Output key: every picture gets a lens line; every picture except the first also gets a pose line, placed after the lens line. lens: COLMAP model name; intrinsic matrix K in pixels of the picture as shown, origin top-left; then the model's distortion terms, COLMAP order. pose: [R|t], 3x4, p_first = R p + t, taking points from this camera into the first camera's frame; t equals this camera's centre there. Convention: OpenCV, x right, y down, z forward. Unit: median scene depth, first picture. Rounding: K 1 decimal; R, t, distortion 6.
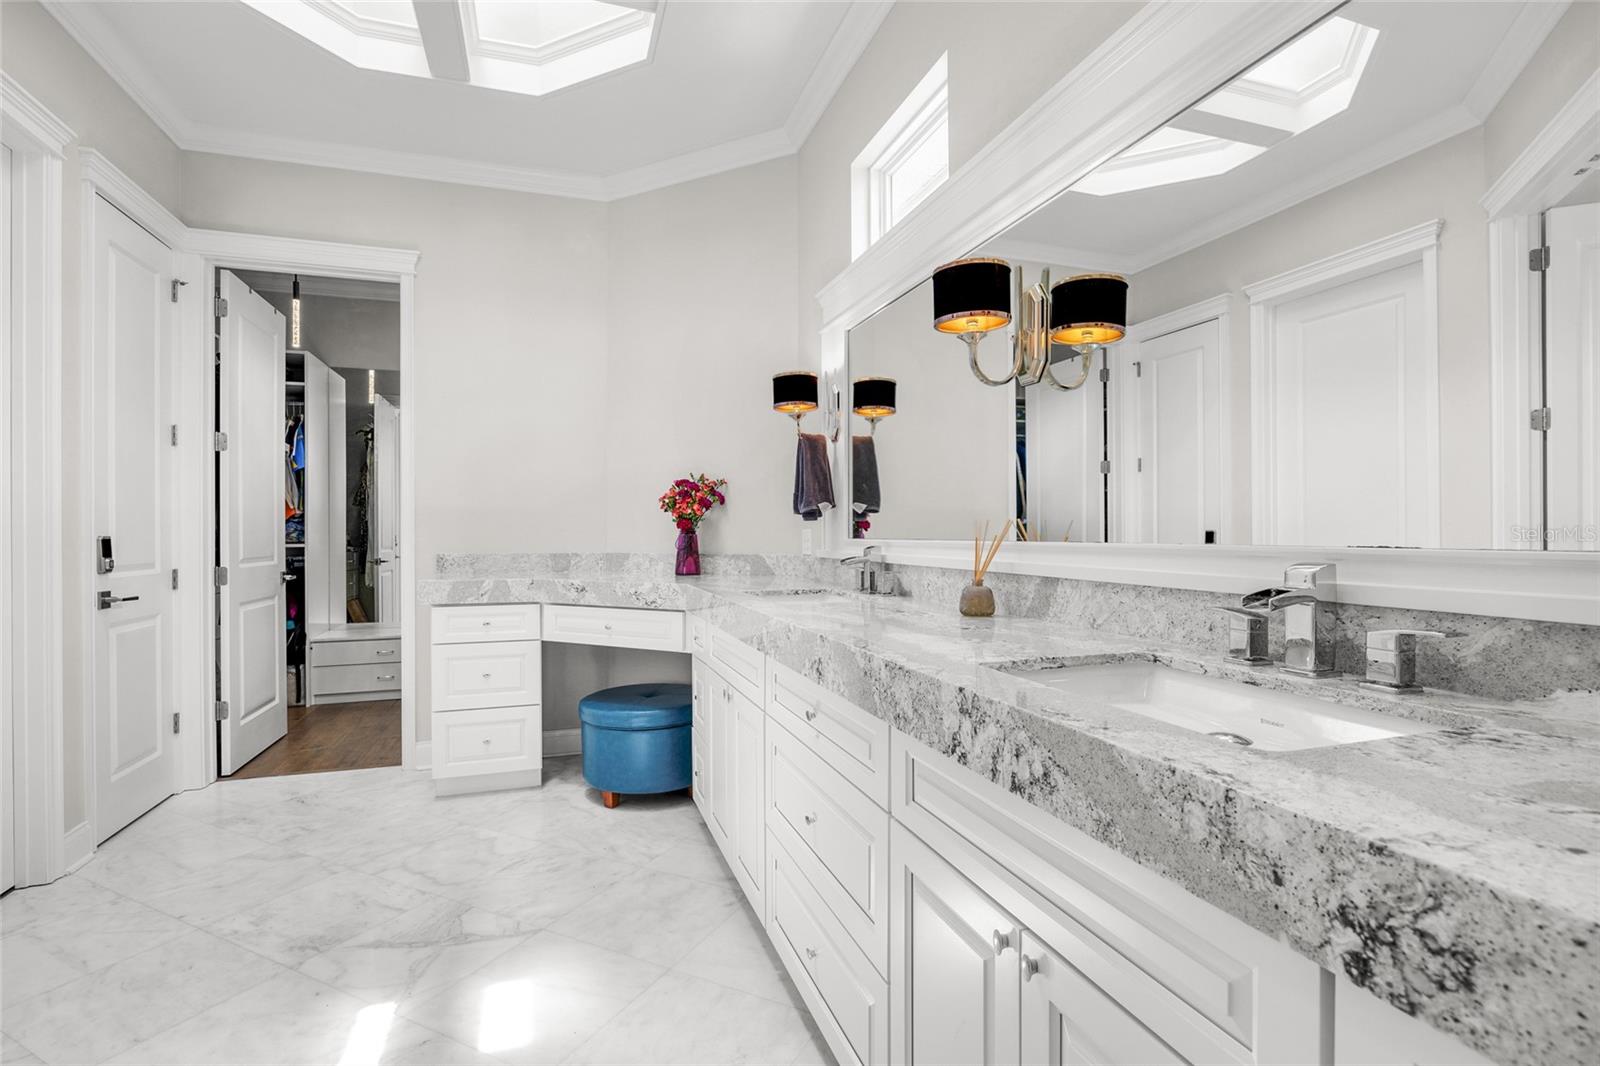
lens RADIAL K [[761.0, 0, 803.0], [0, 761.0, 533.0], [0, 0, 1]] dist [0.001962, -0.000607]
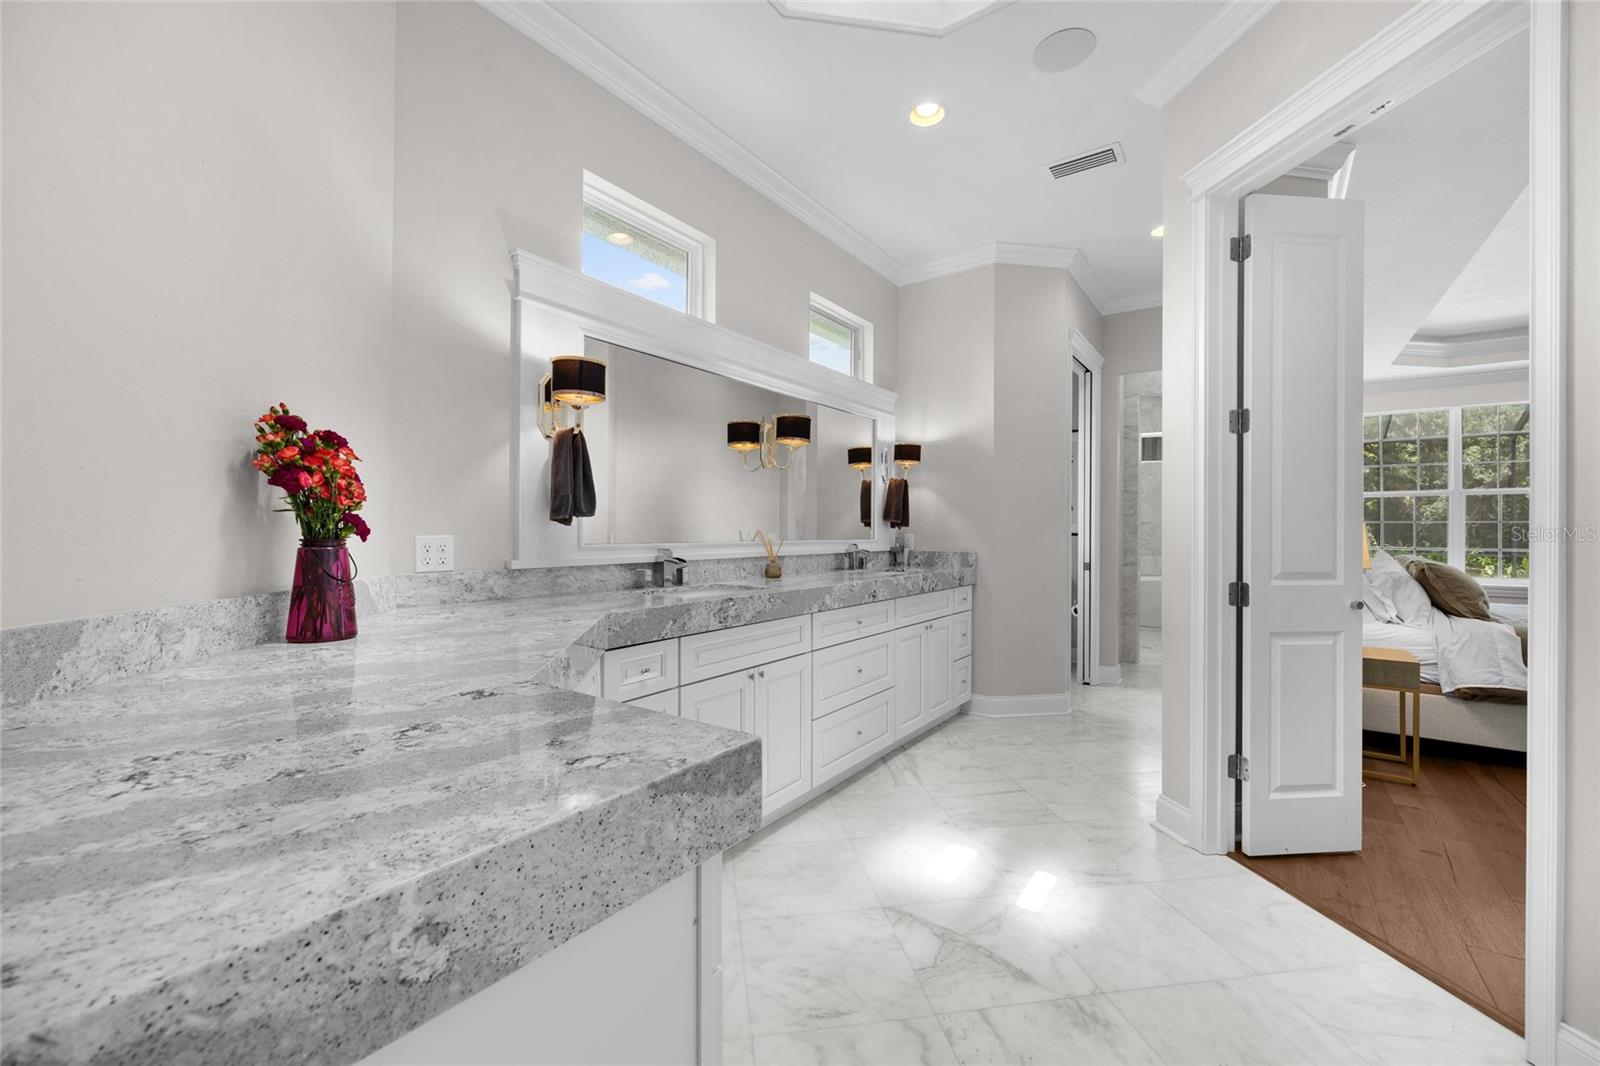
lens RADIAL K [[640.4, 0, 795.1], [0, 640.4, 532.7], [0, 0, 1]] dist [0.003323, -0.000215]
pose [[-0.578210, -0.001563, 0.815887, -0.662120], [-0.001065, 0.999999, 0.001161, -0.007598], [-0.815888, -0.000197, -0.578211, 1.069809]]
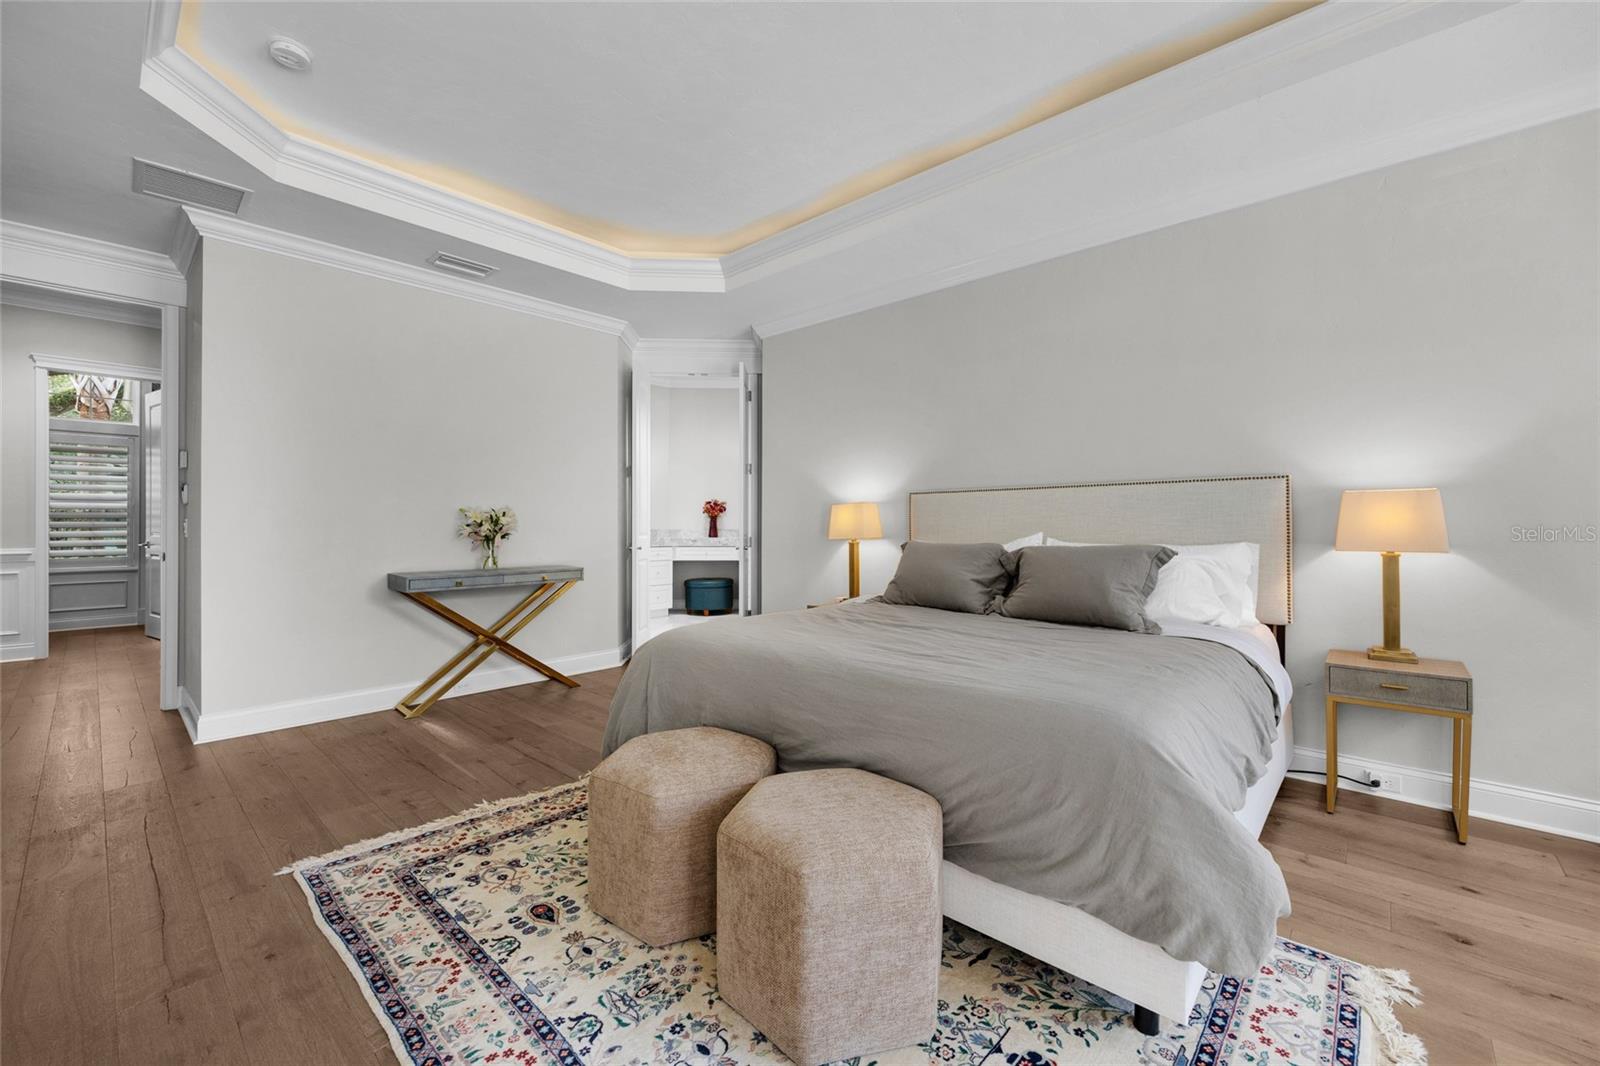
lens RADIAL K [[640.4, 0, 797.8], [0, 640.4, 519.0], [0, 0, 1]] dist [0.003323, -0.000215]
pose [[0.878382, 0.007132, 0.477906, -1.056533], [-0.002360, 0.999941, -0.010584, 0.016173], [-0.477953, 0.008169, 0.878347, -1.245869]]
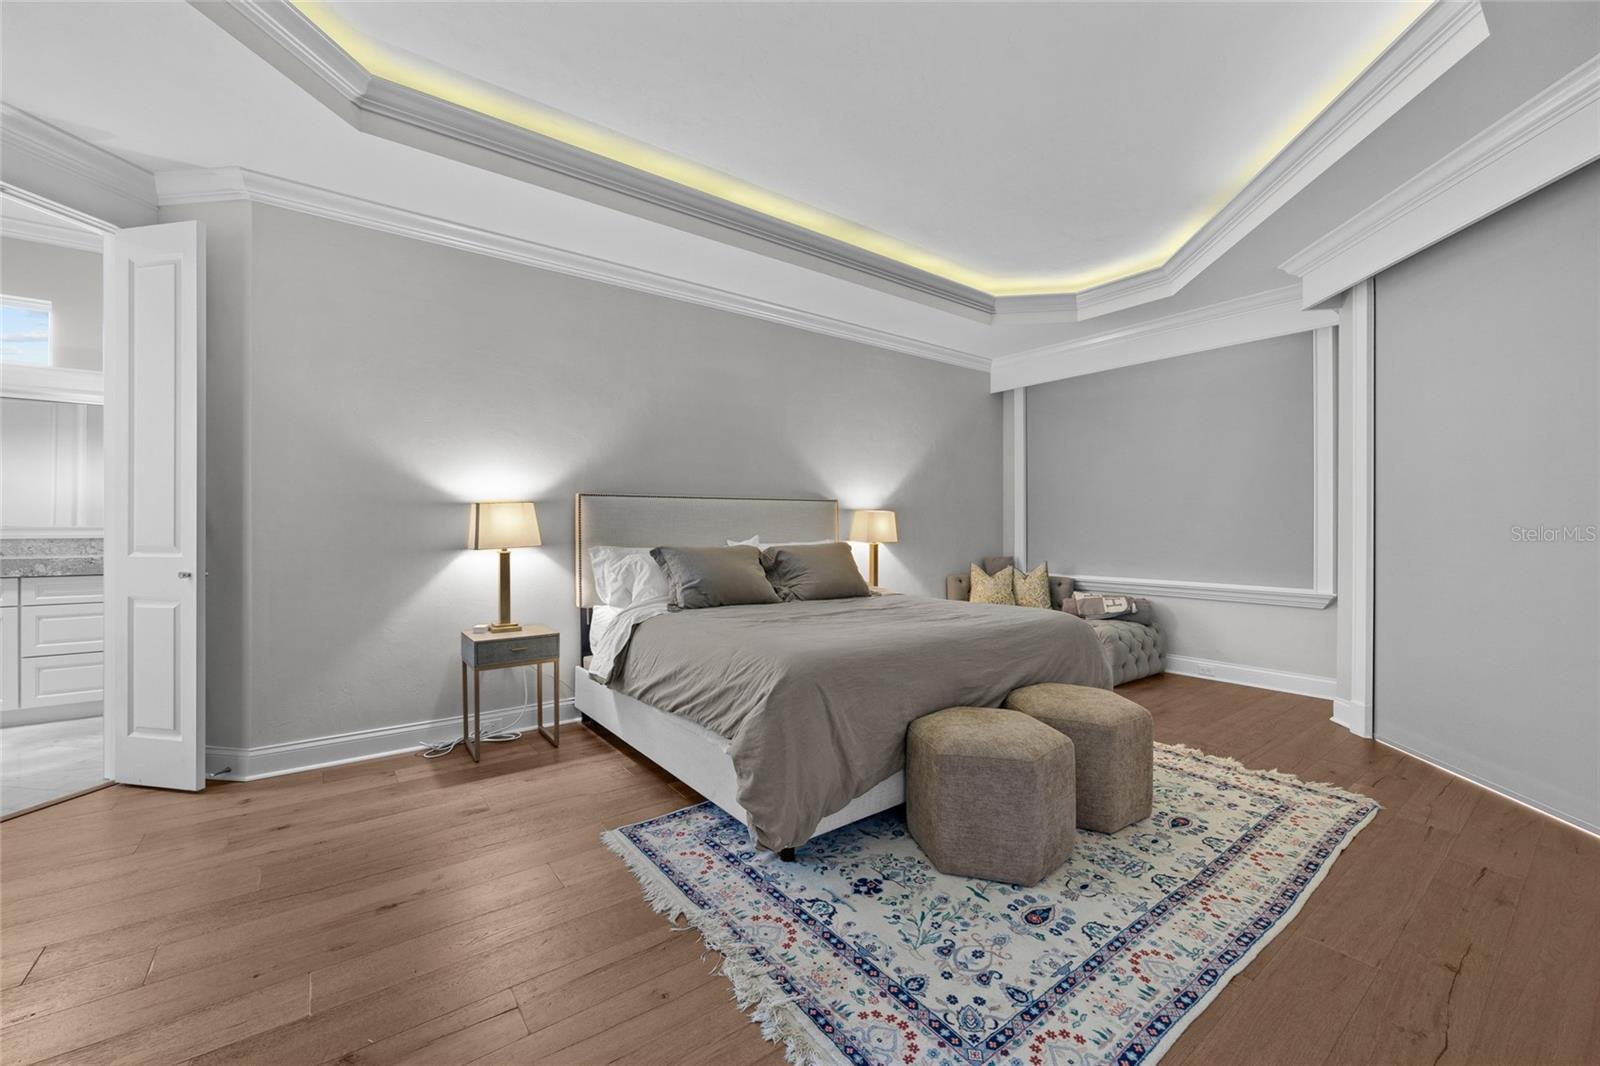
lens RADIAL K [[640.4, 0, 785.6], [0, 640.4, 528.0], [0, 0, 1]] dist [0.003323, -0.000215]
pose [[-0.301066, 0.001958, 0.953601, -1.440834], [-0.001009, 0.999997, -0.002372, 0.010959], [-0.953603, -0.001677, -0.301063, -0.302213]]
